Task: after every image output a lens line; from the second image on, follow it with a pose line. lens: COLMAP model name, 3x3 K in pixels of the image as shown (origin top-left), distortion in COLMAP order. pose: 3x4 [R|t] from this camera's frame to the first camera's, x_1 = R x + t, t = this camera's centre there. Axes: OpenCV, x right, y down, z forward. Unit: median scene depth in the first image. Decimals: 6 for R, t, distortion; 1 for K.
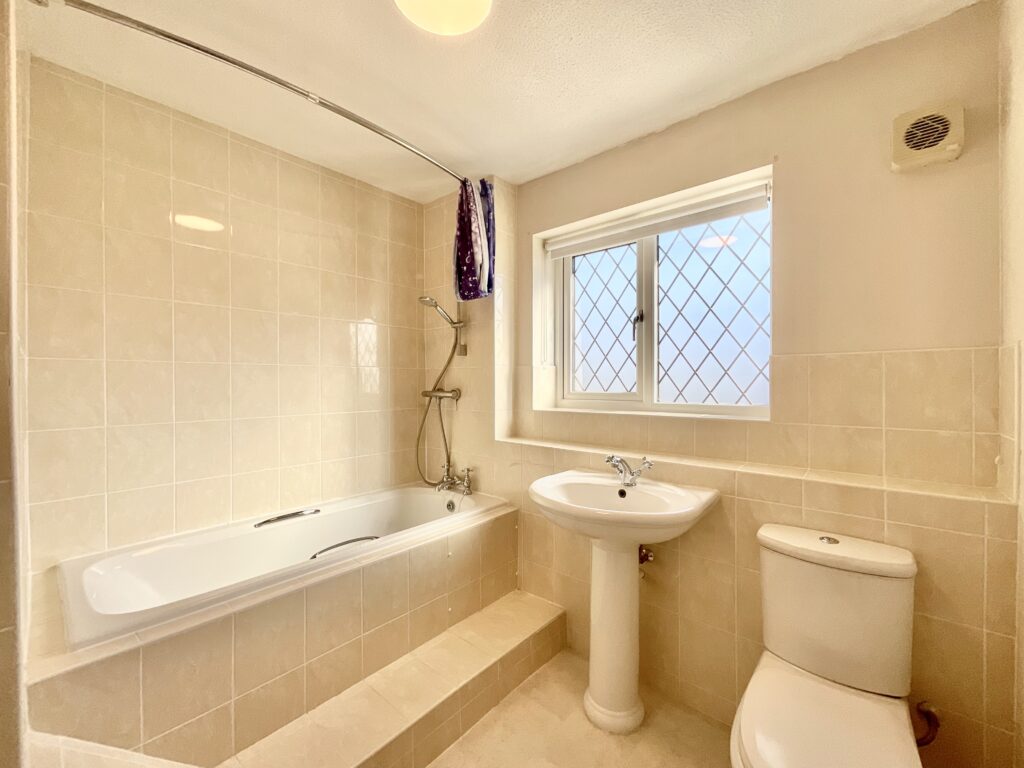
lens RADIAL K [[416.6, 0, 513.1], [0, 416.6, 383.6], [0, 0, 1]] dist [-0.000794, -0.000140]
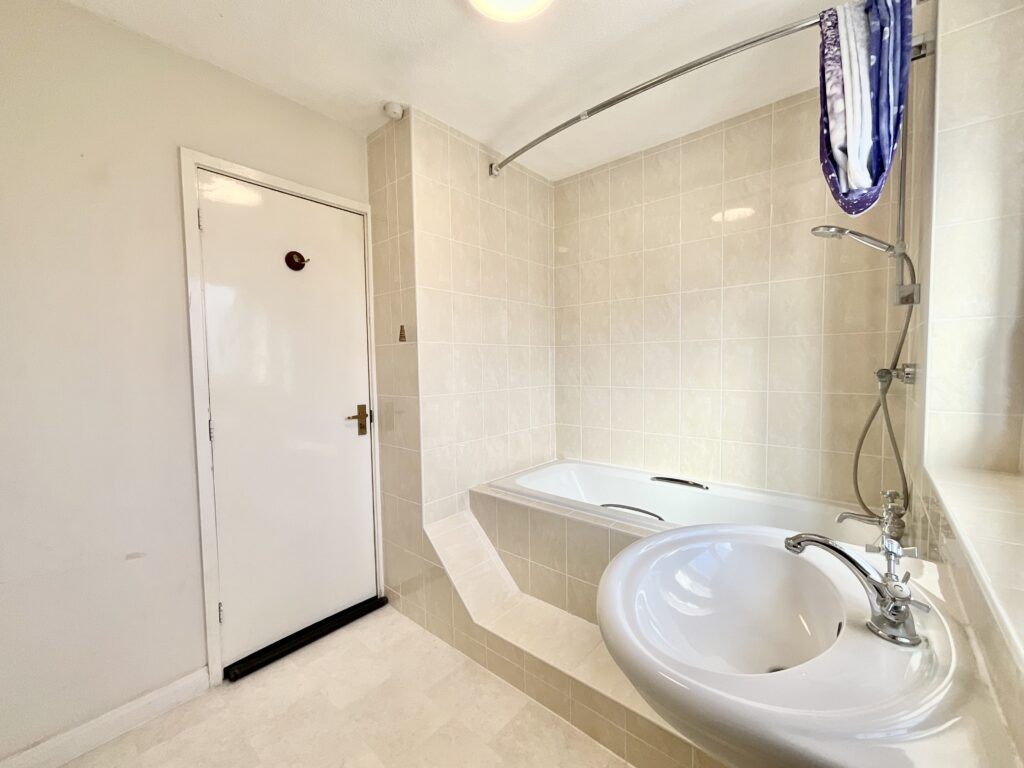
lens RADIAL K [[416.6, 0, 513.1], [0, 416.6, 383.6], [0, 0, 1]] dist [-0.000794, -0.000140]
pose [[0.004460, 0.053932, -0.998535, 0.560903], [0.013895, 0.998445, 0.053990, -0.000057], [0.999894, -0.014115, 0.003704, 0.602554]]
